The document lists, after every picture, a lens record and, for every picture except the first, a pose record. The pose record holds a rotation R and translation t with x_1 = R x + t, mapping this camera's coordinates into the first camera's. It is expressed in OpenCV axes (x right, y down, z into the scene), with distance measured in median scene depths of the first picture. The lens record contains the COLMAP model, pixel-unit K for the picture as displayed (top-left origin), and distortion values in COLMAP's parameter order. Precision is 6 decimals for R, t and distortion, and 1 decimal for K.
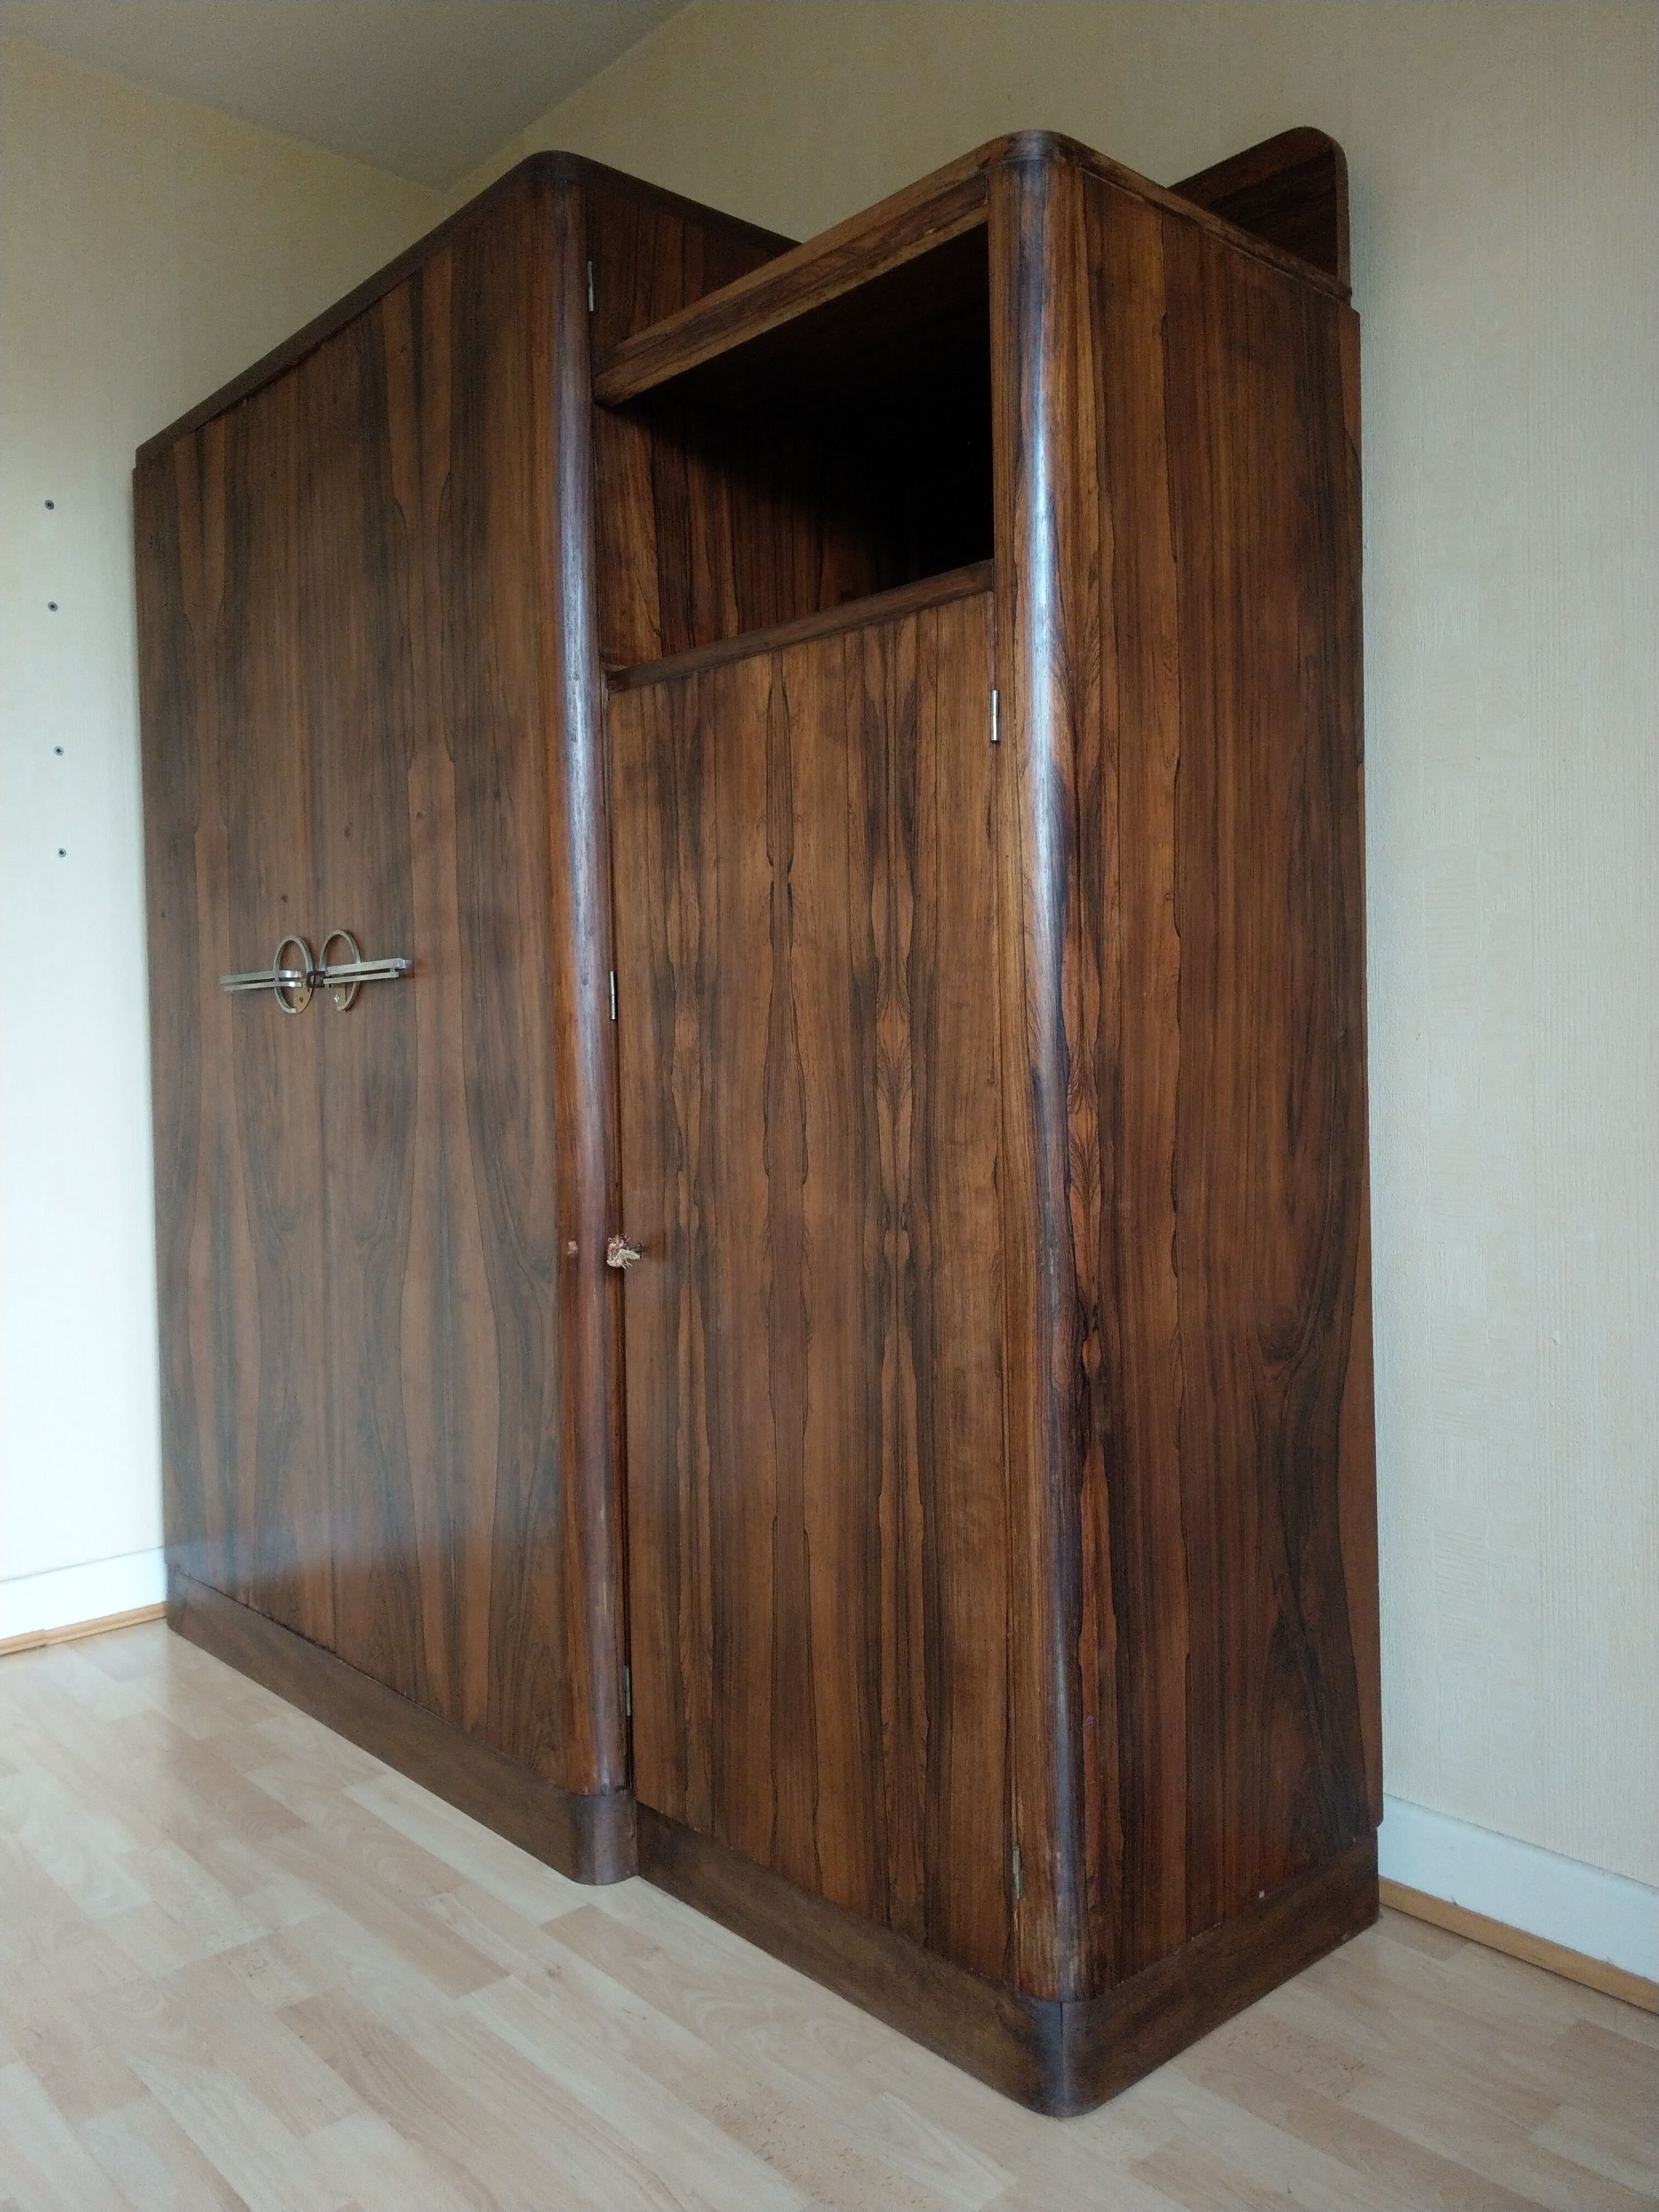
lens RADIAL K [[1726.6, 0, 823.7], [0, 1726.6, 1039.2], [0, 0, 1]] dist [0.091274, -0.139183]
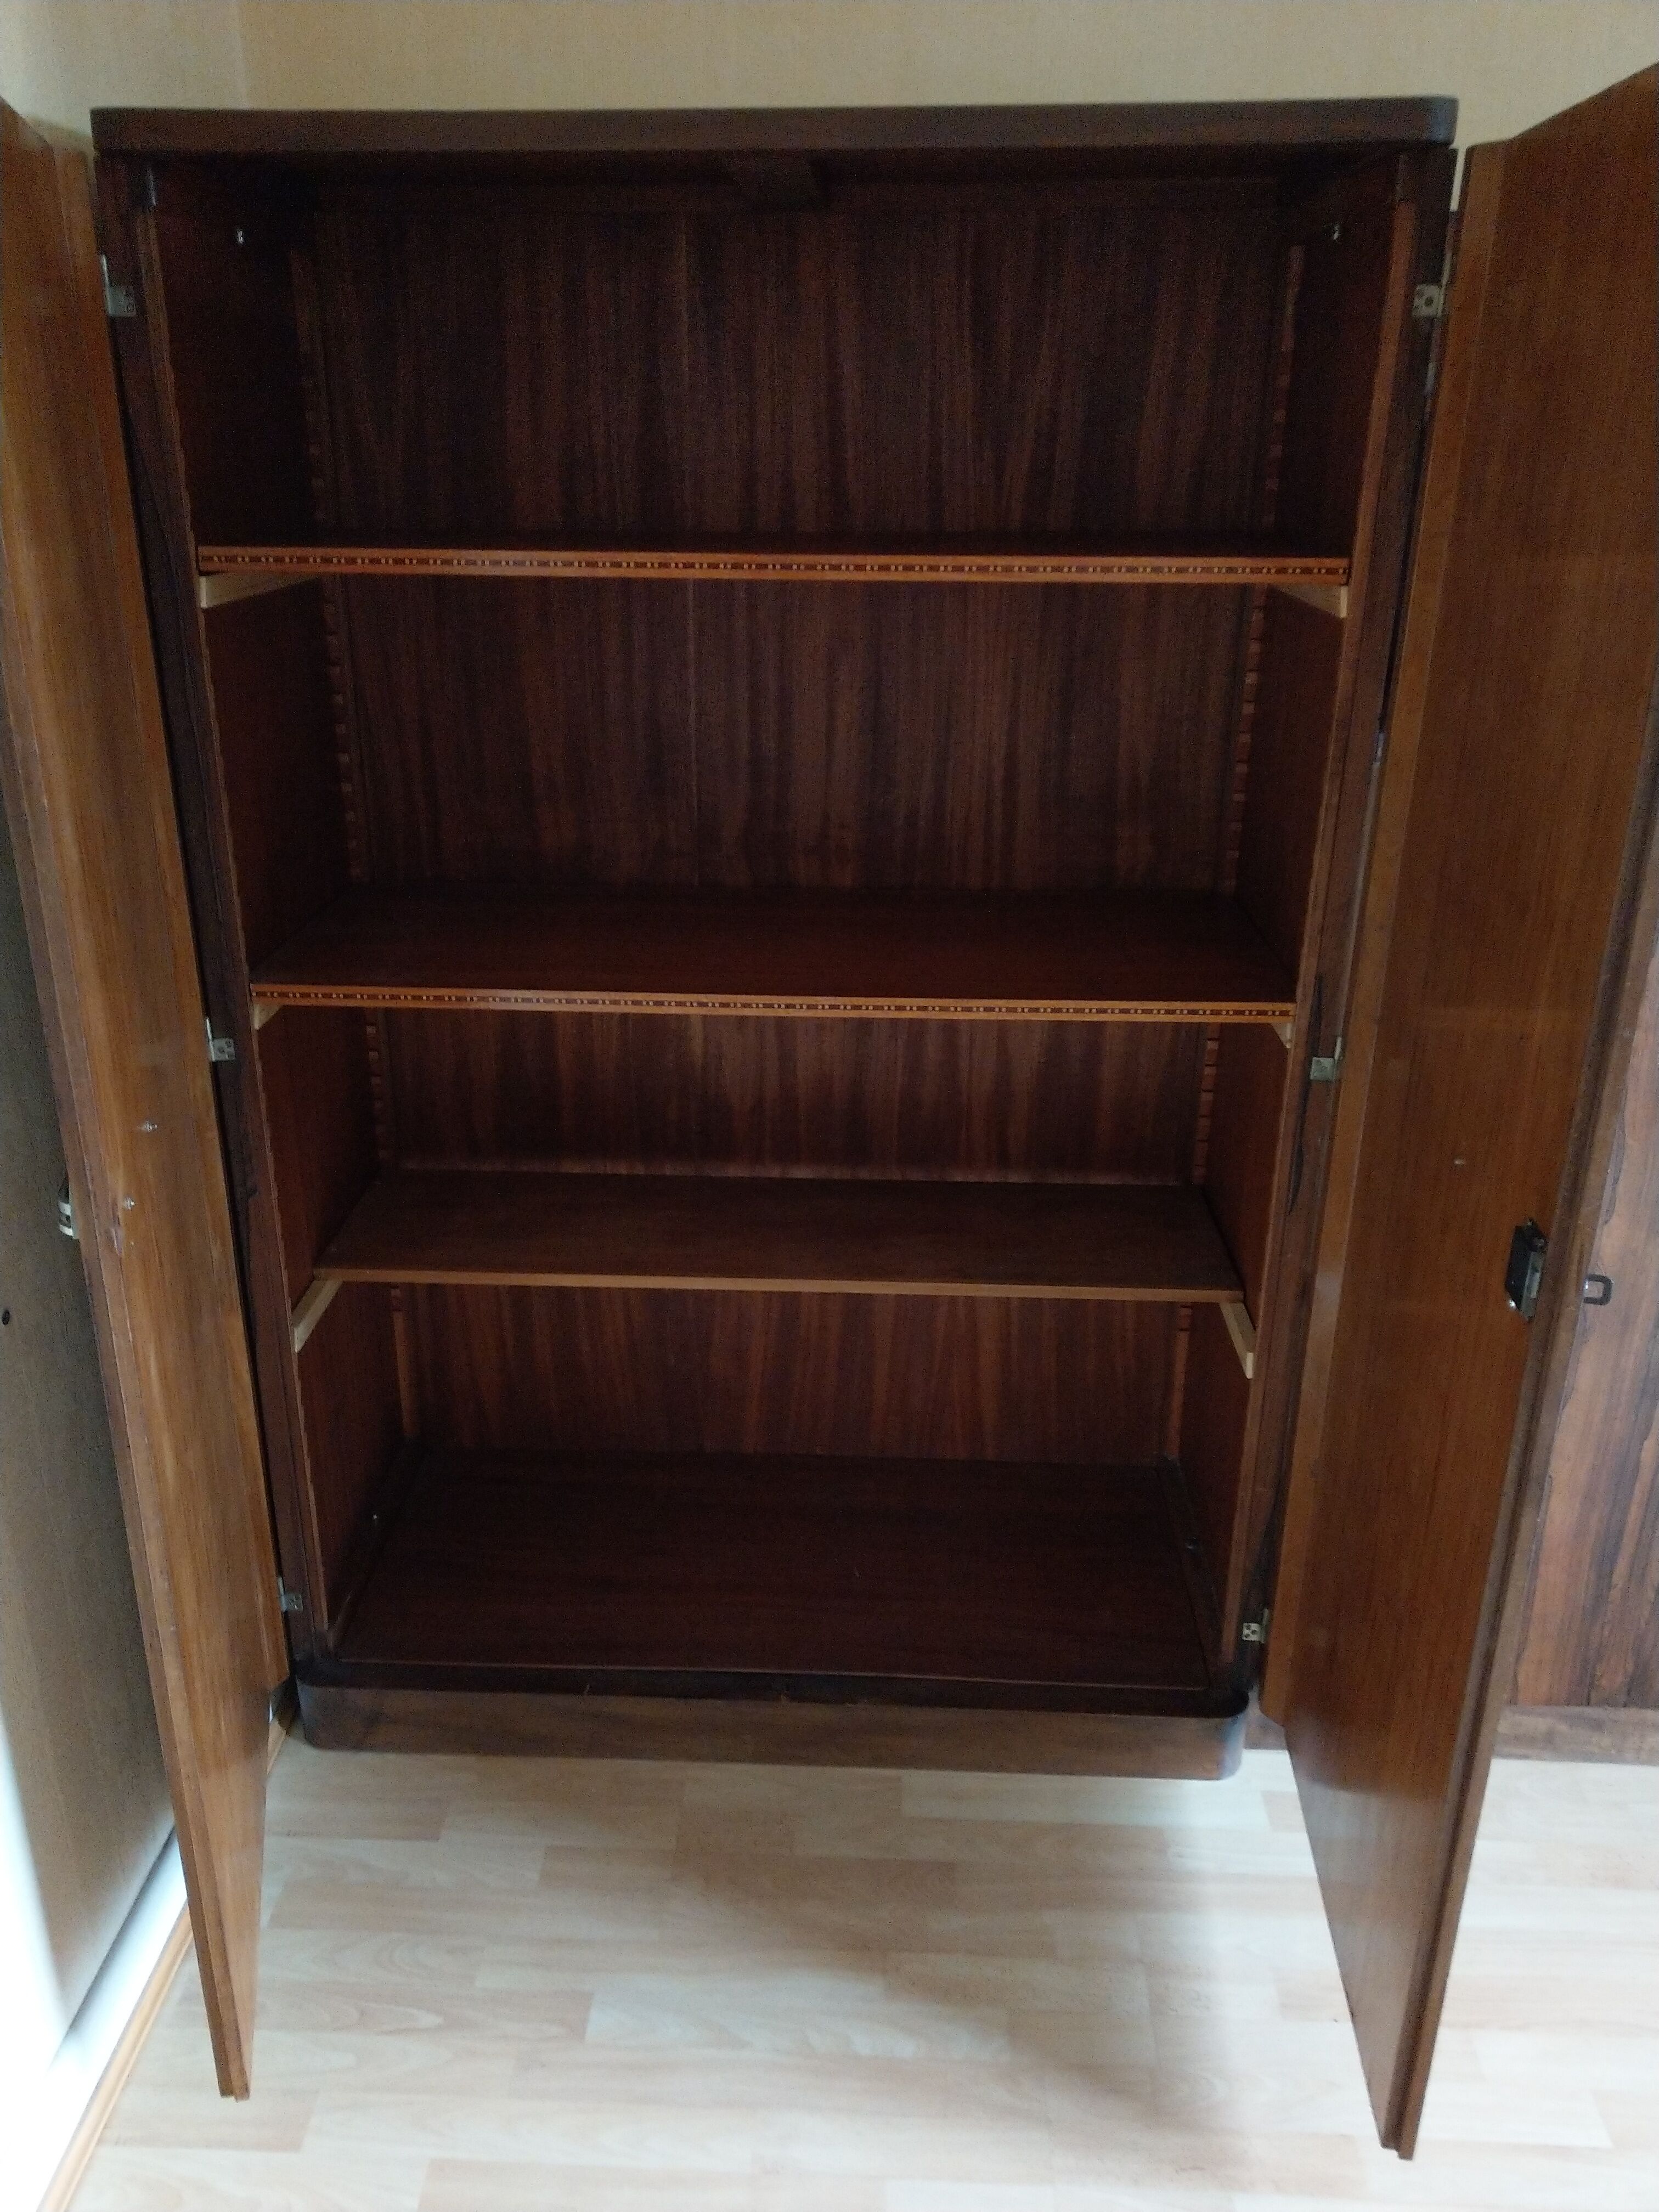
lens RADIAL K [[1726.6, 0, 823.7], [0, 1726.6, 1039.2], [0, 0, 1]] dist [0.091274, -0.139183]
pose [[0.700528, -0.233307, 0.674410, -1.088376], [-0.014298, 0.940269, 0.340132, -0.406405], [-0.713482, -0.247914, 0.655349, 0.600577]]
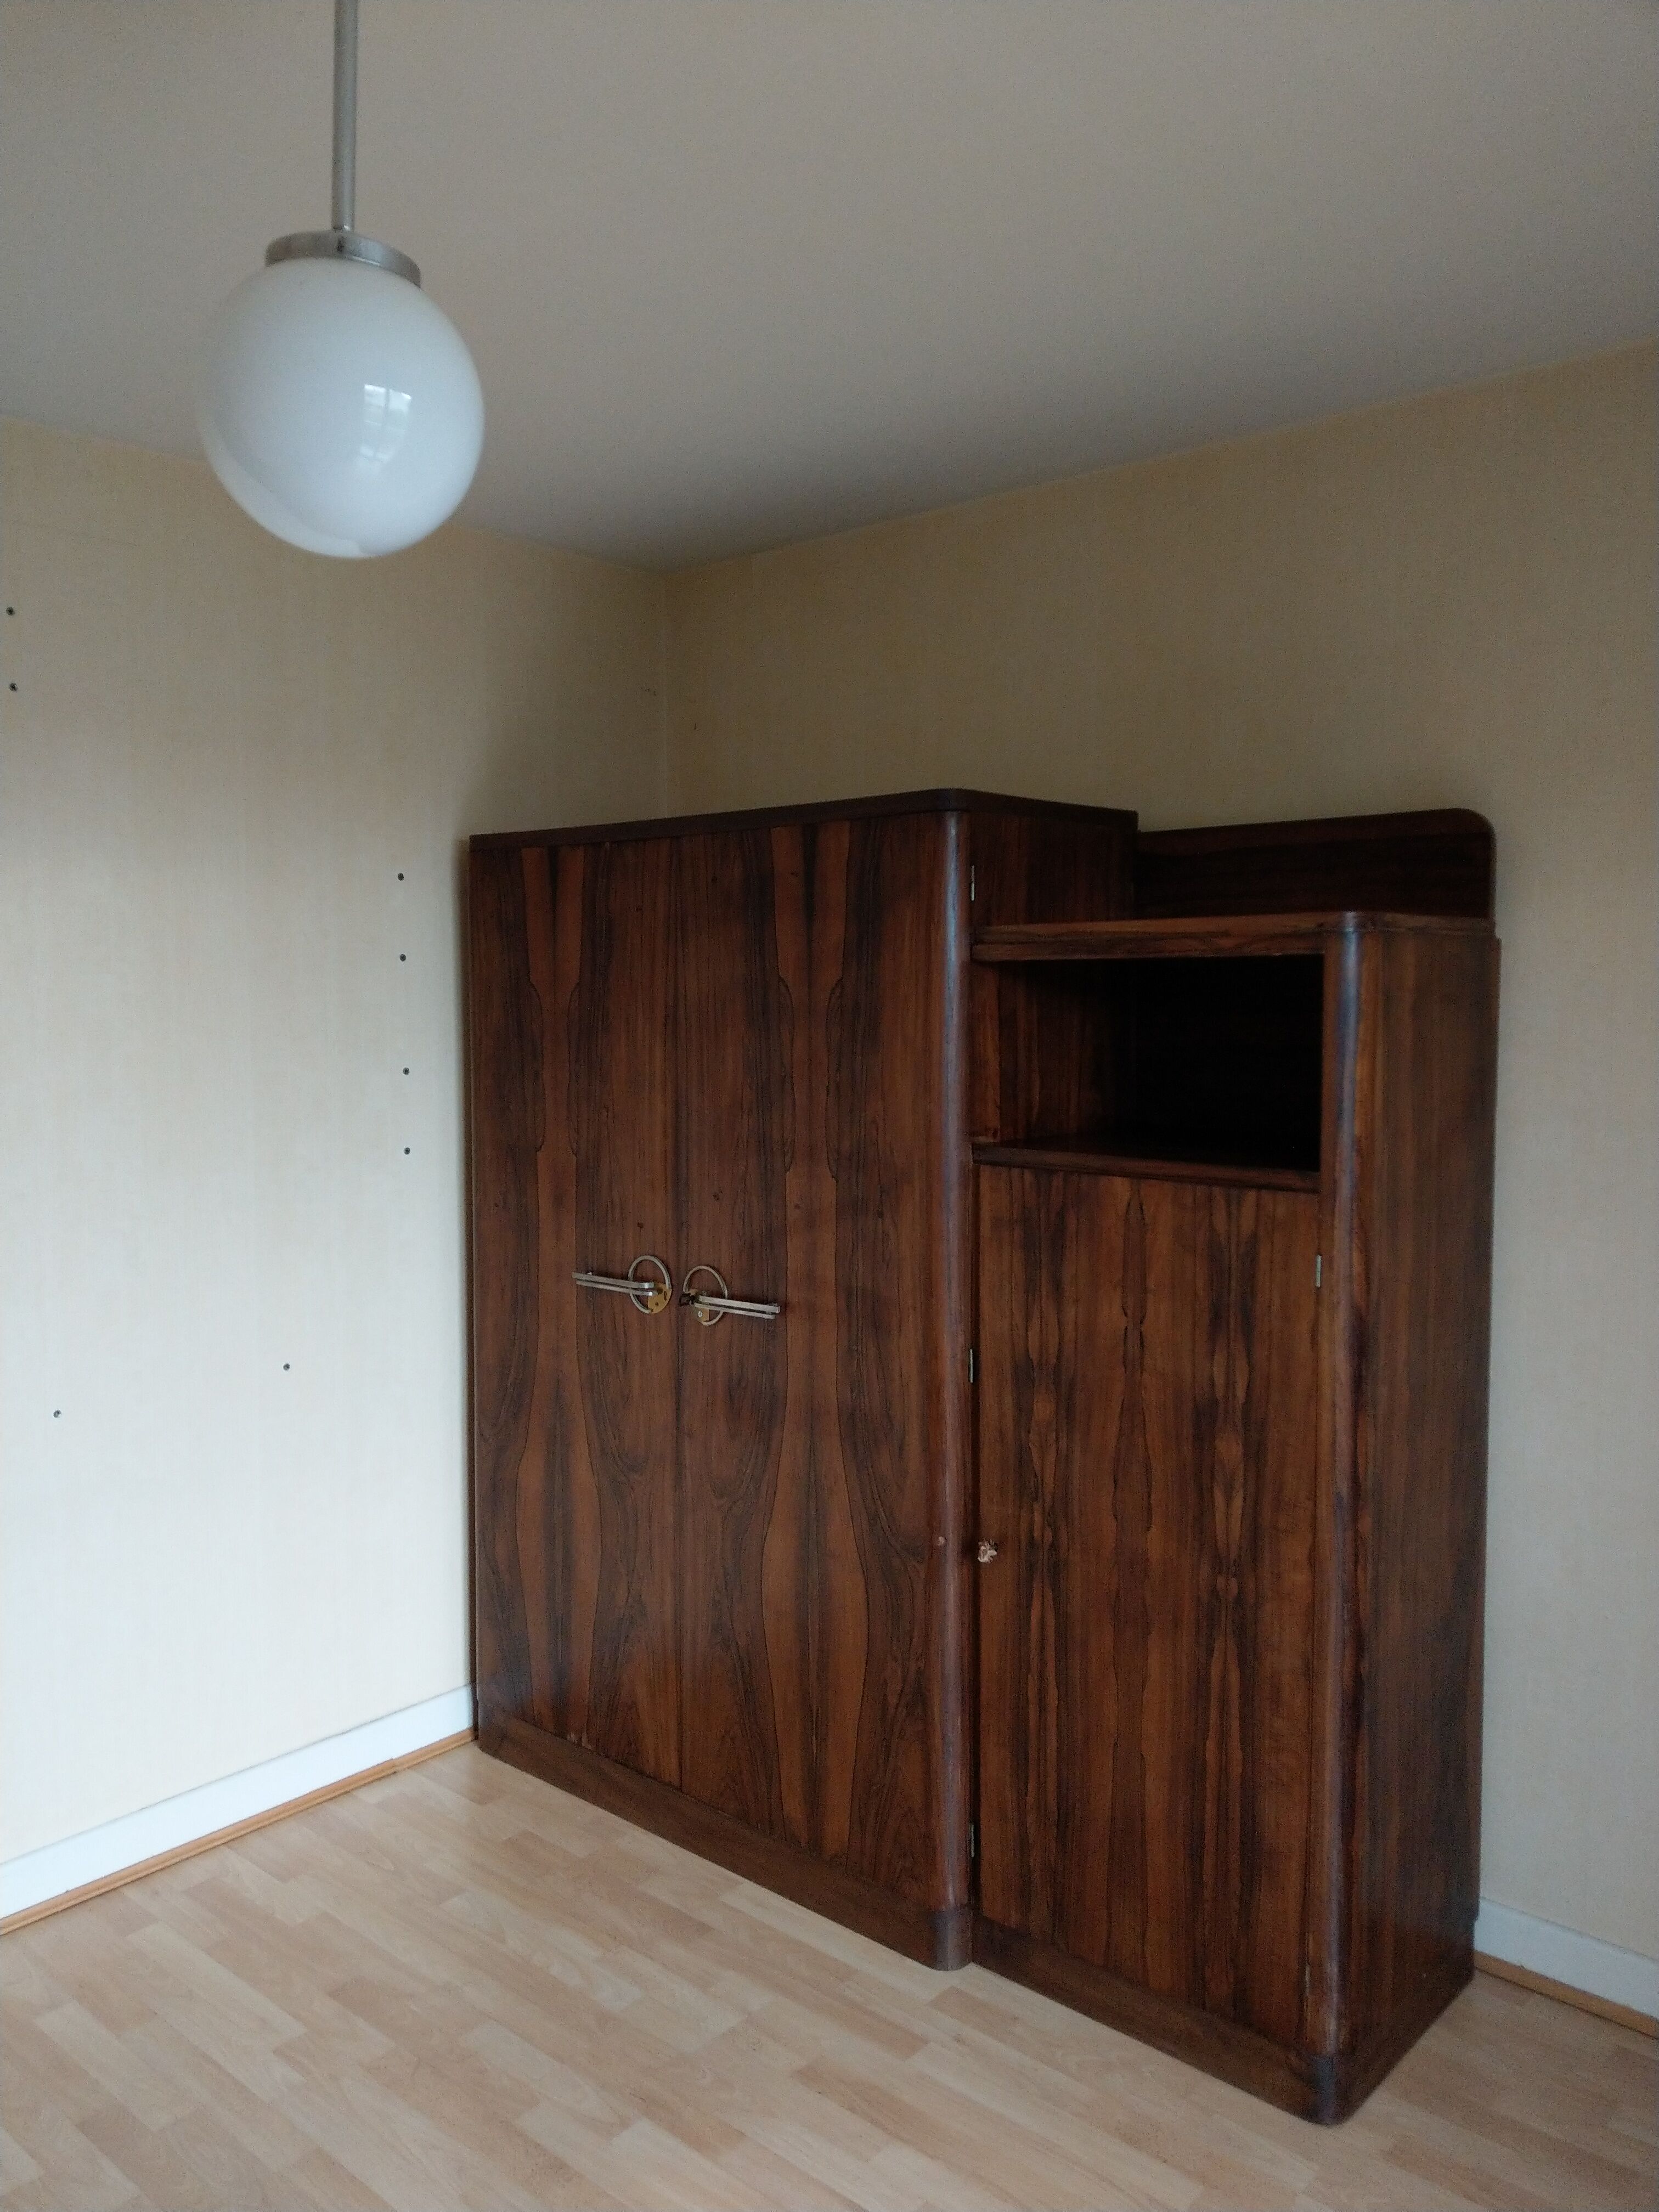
lens RADIAL K [[1733.7, 0, 797.7], [0, 1733.7, 1069.4], [0, 0, 1]] dist [0.080847, -0.097590]
pose [[0.994335, 0.011440, 0.105675, -0.458702], [-0.016806, 0.998607, 0.050021, -0.371645], [-0.104956, -0.051514, 0.993142, -0.444722]]
